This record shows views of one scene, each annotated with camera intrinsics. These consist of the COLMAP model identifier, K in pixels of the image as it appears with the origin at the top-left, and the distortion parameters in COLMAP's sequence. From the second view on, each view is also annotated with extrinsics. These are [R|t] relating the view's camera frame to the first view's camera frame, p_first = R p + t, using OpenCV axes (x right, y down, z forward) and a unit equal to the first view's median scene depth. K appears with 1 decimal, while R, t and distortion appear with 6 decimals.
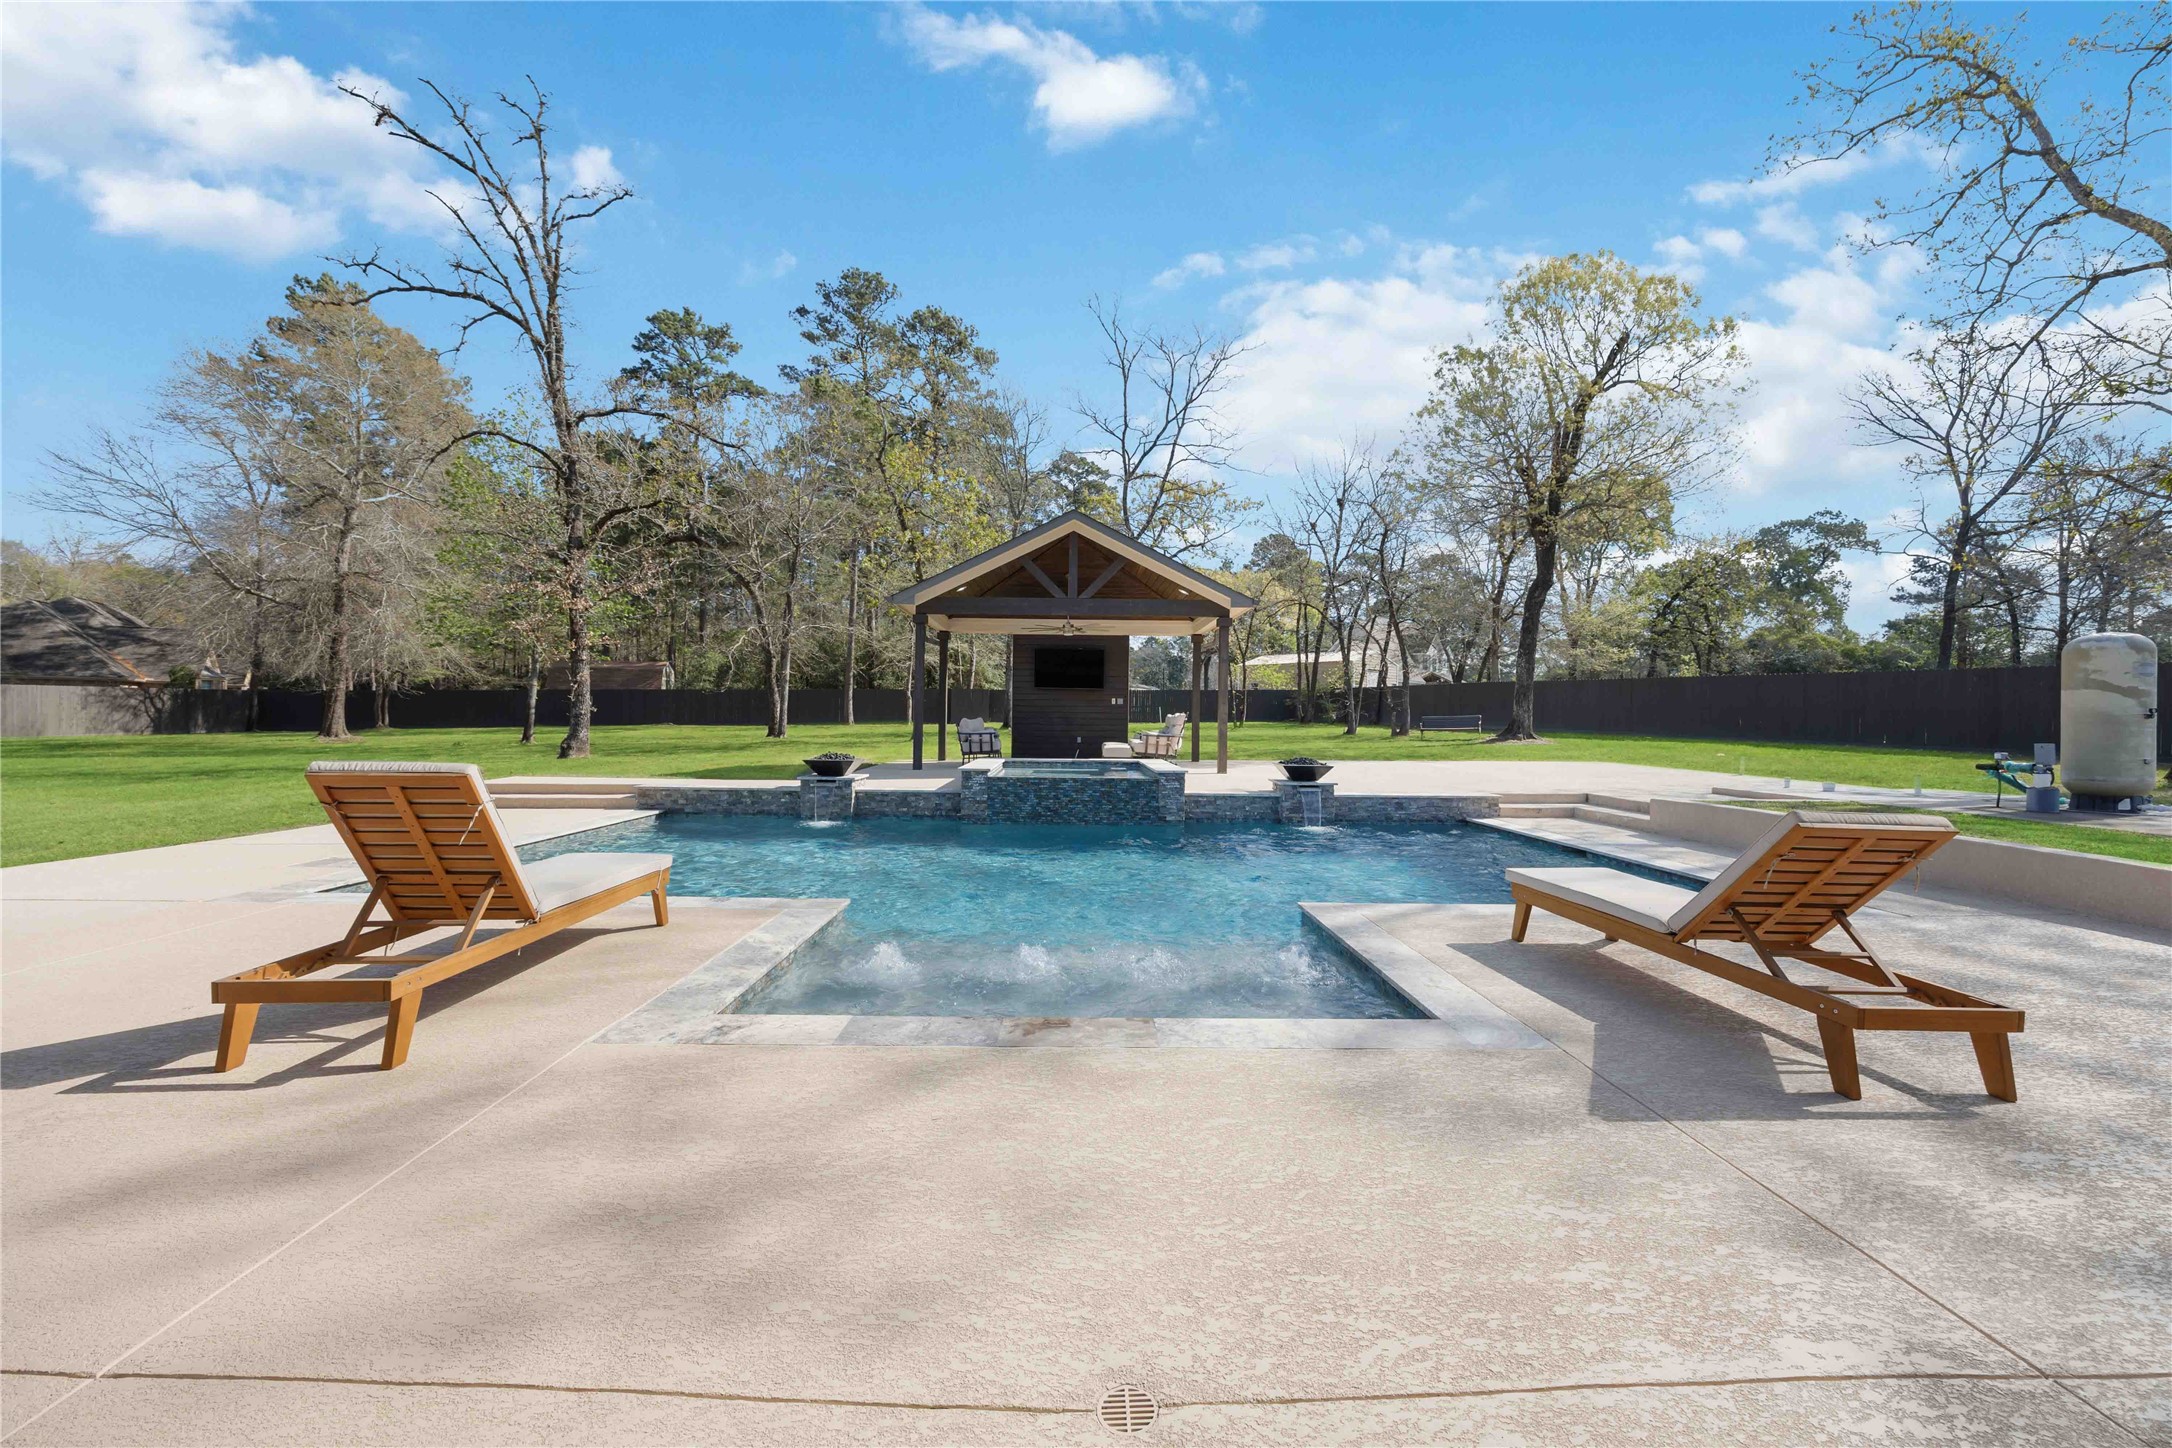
lens RADIAL K [[870.6, 0, 1086.0], [0, 870.6, 724.0], [0, 0, 1]] dist [0.001329, 0.000047]
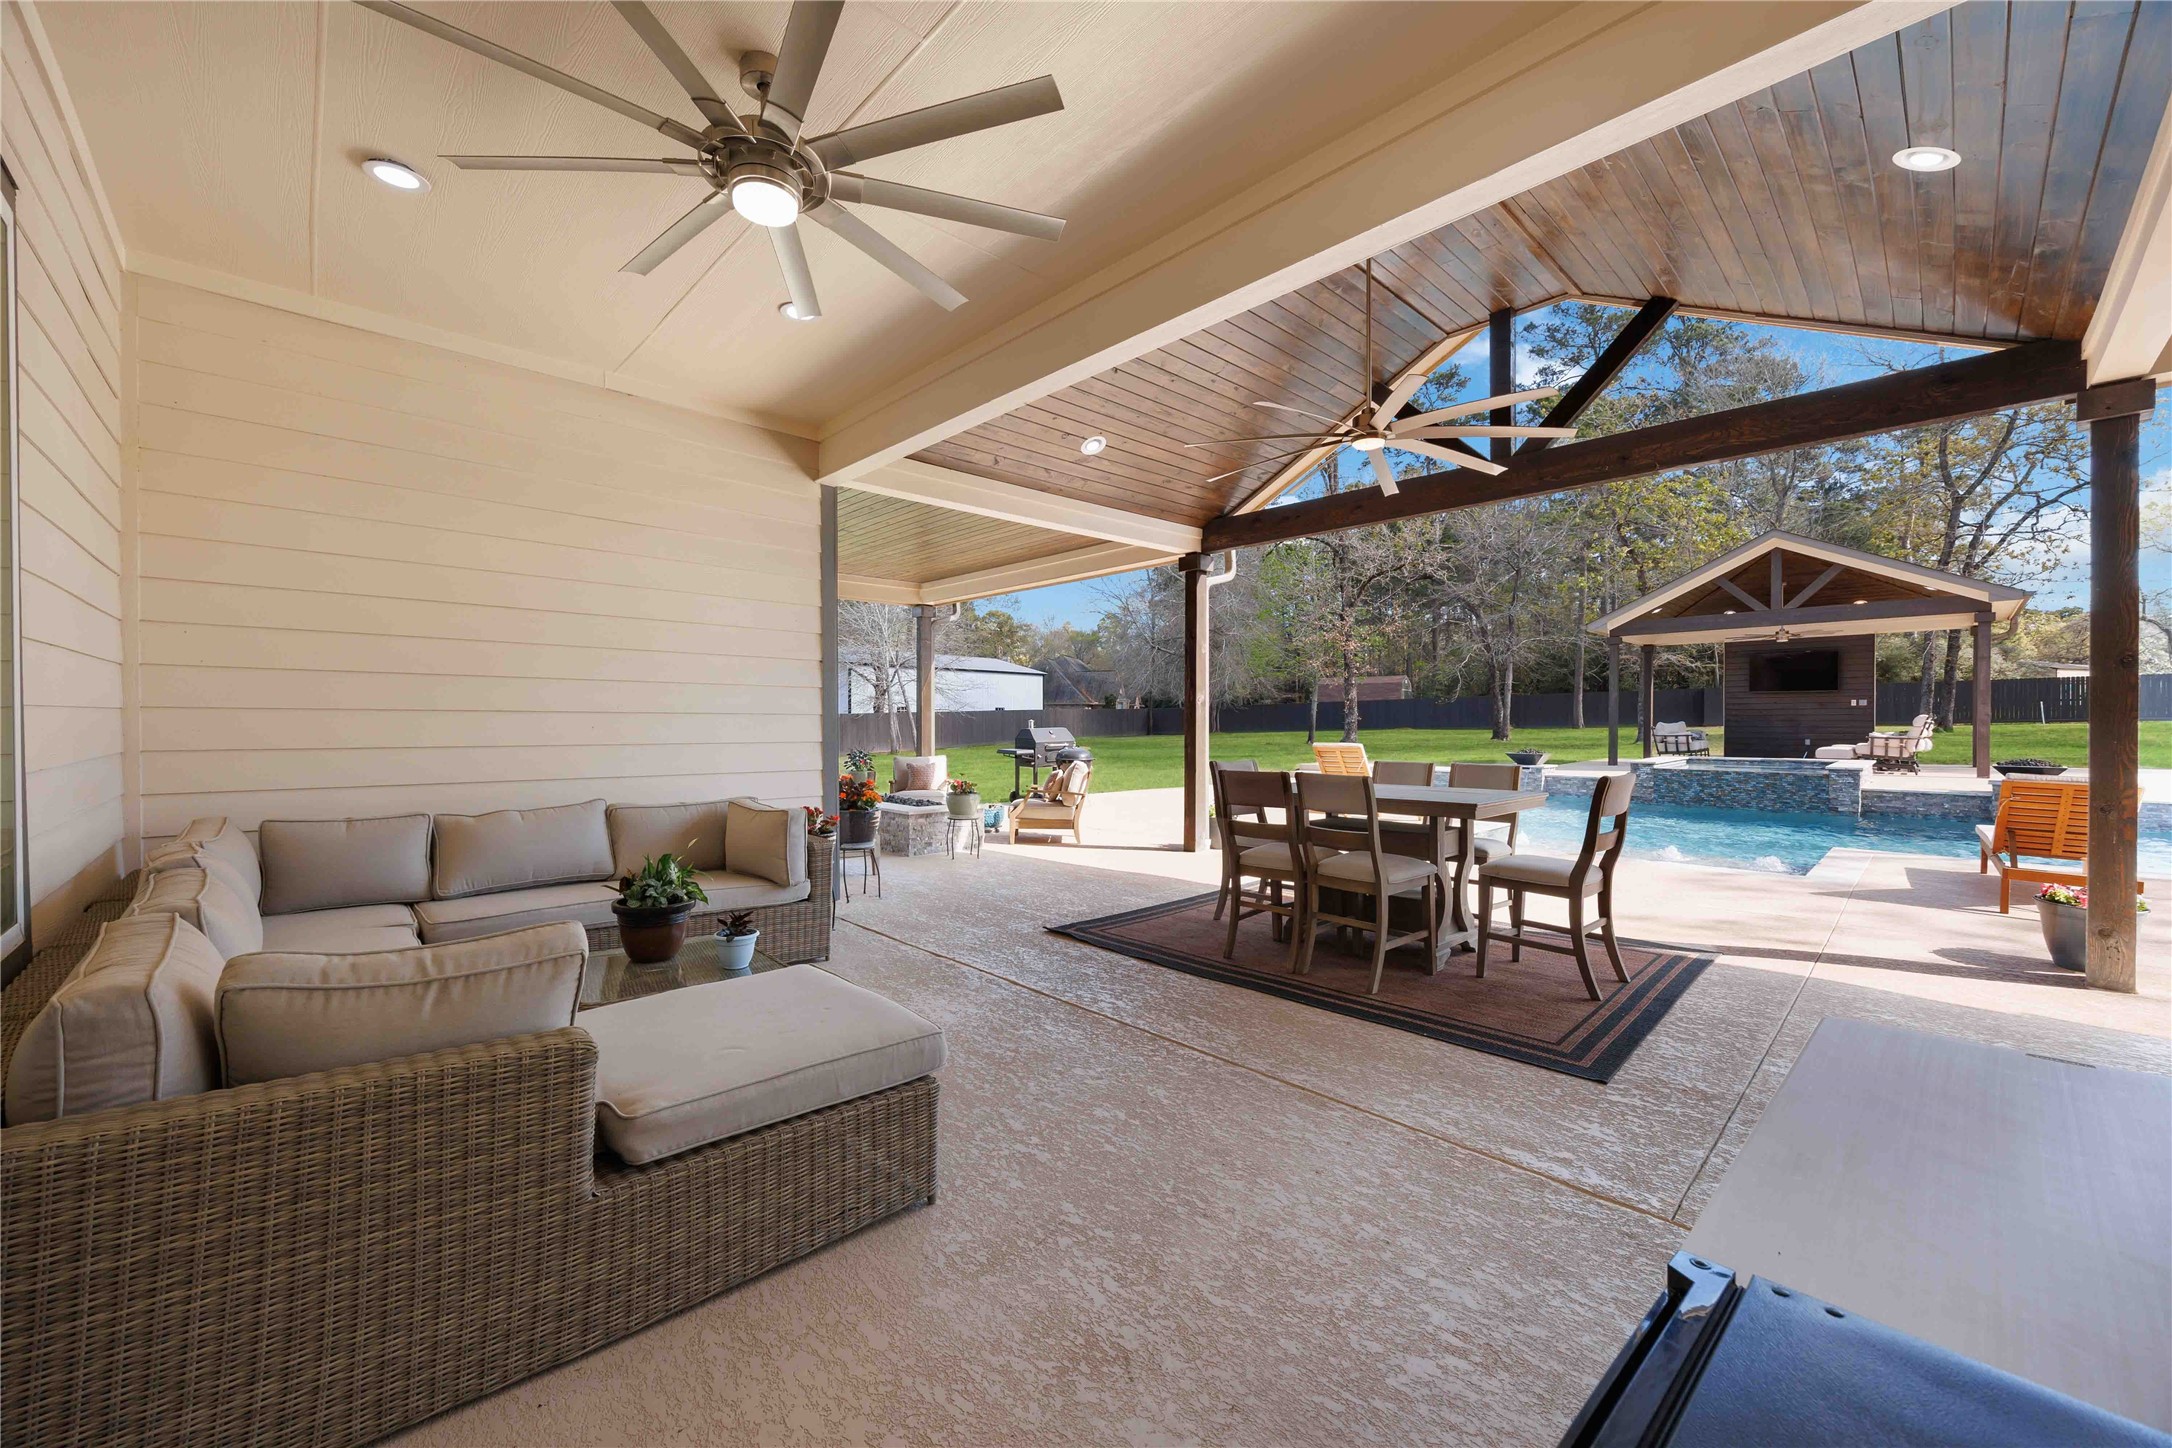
lens RADIAL K [[851.5, 0, 1090.4], [0, 851.5, 723.4], [0, 0, 1]] dist [-0.000856, -0.000076]
pose [[0.695864, -0.009689, -0.718109, 0.120378], [0.005239, 0.999951, -0.008415, 0.000252], [0.718155, 0.002094, 0.695880, -0.272263]]
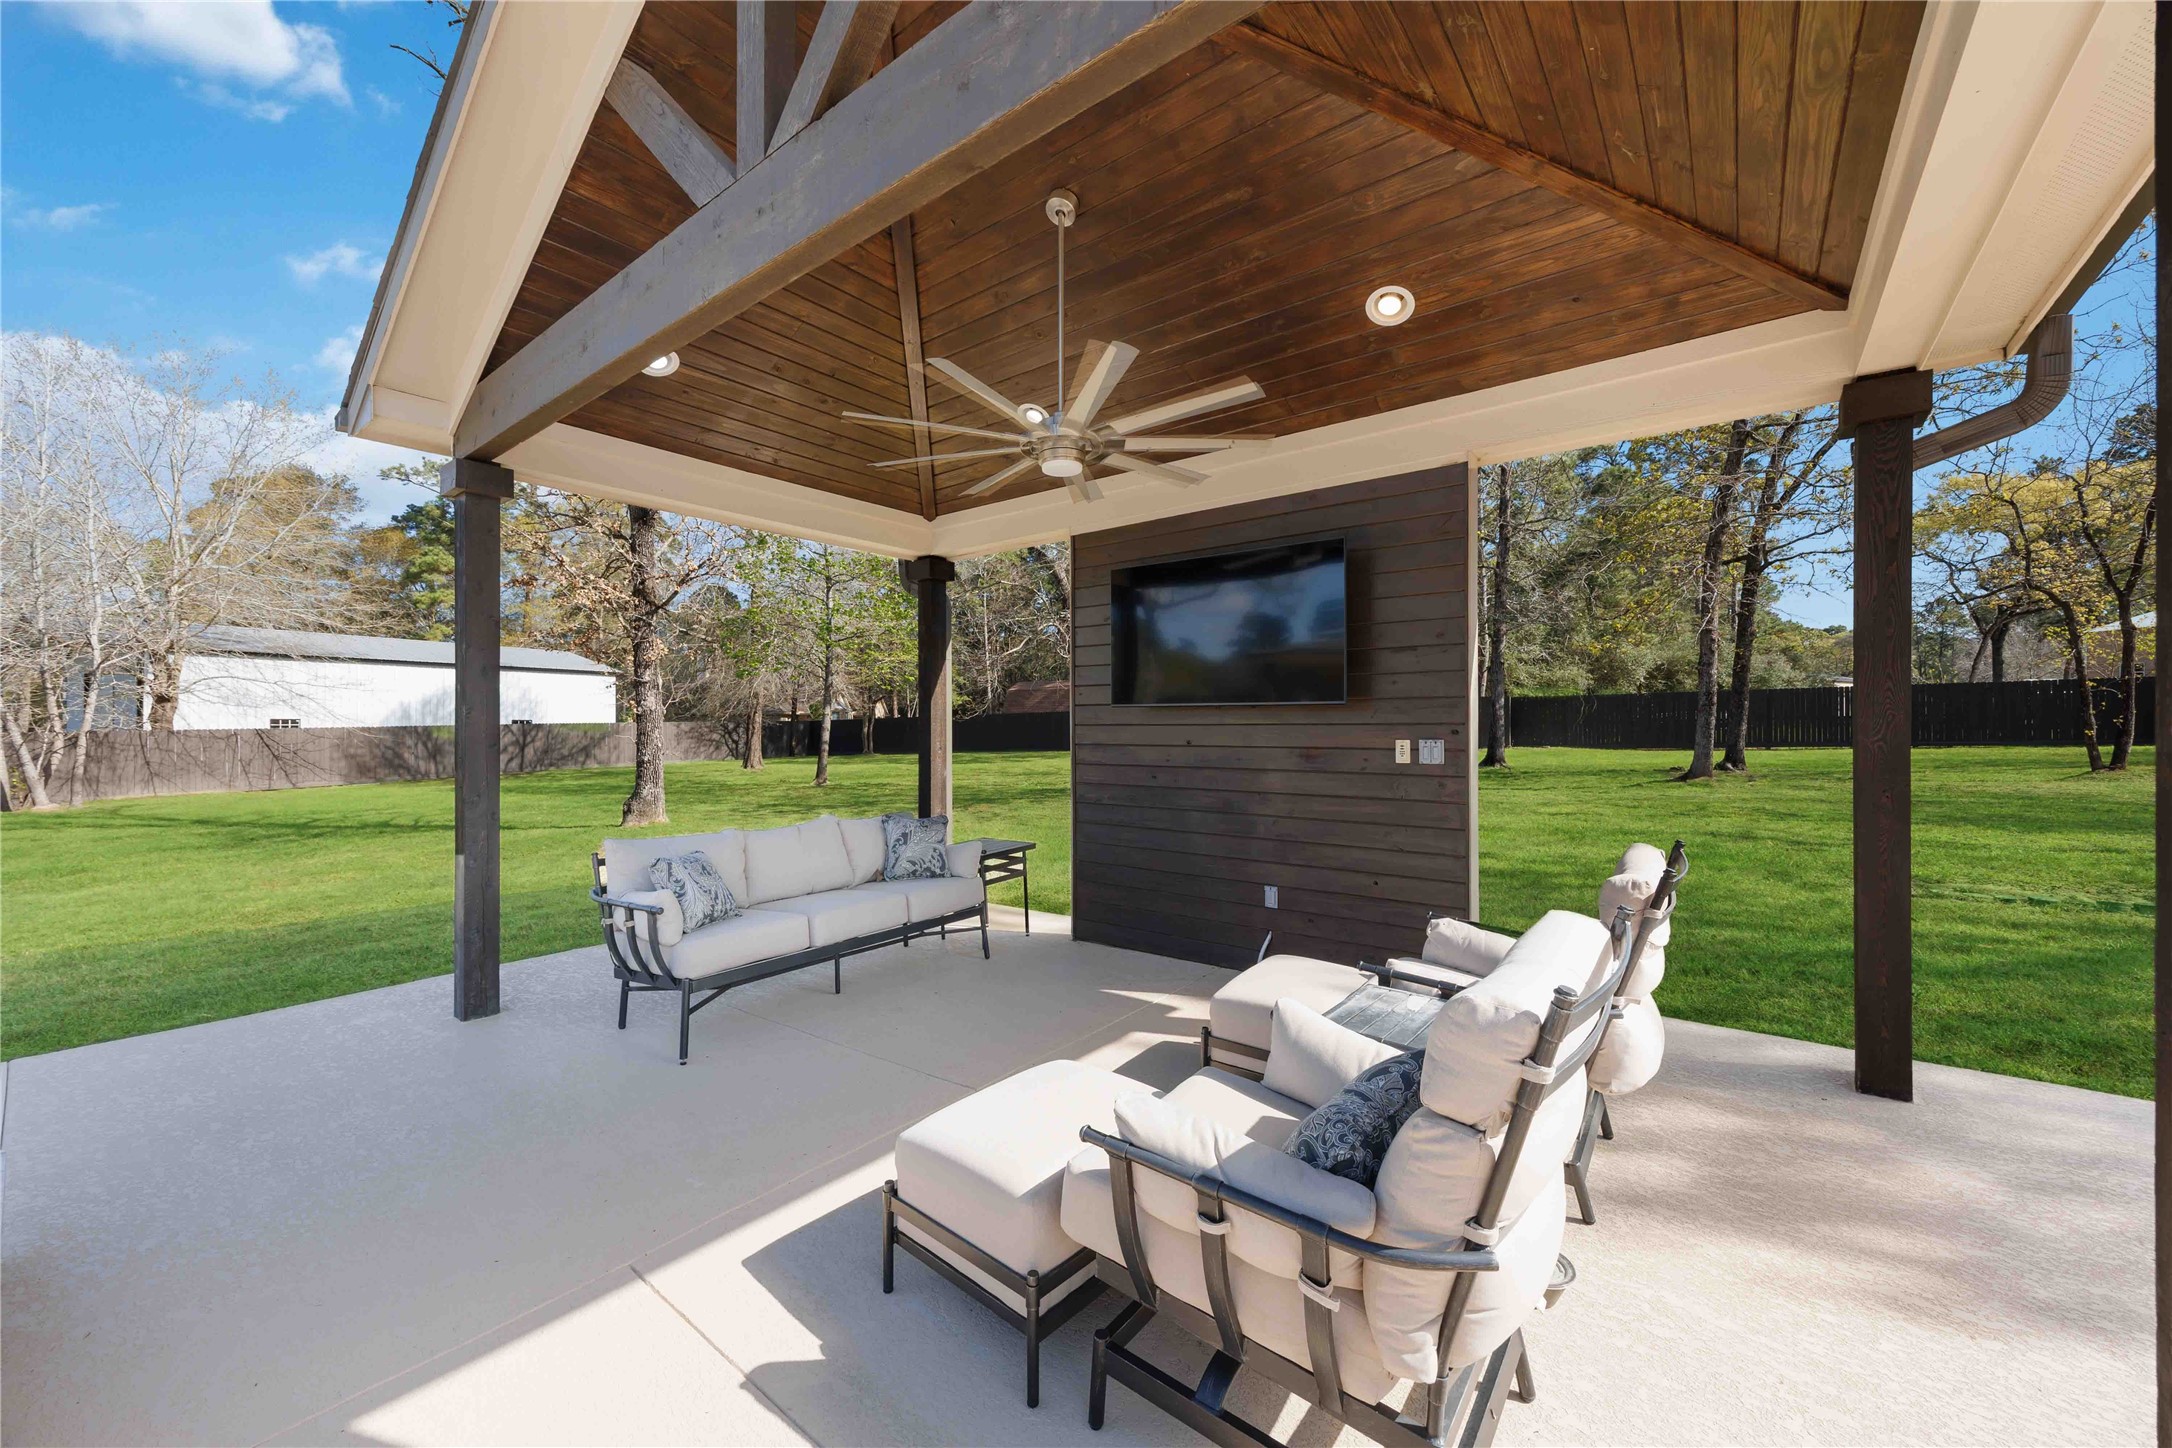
lens RADIAL K [[831.1, 0, 1087.8], [0, 831.1, 734.5], [0, 0, 1]] dist [-0.003774, -0.000014]
pose [[0.781770, -0.010658, -0.623476, 0.106081], [0.009150, 0.999942, -0.005620, -0.030442], [0.623500, -0.001311, 0.781823, 0.767670]]
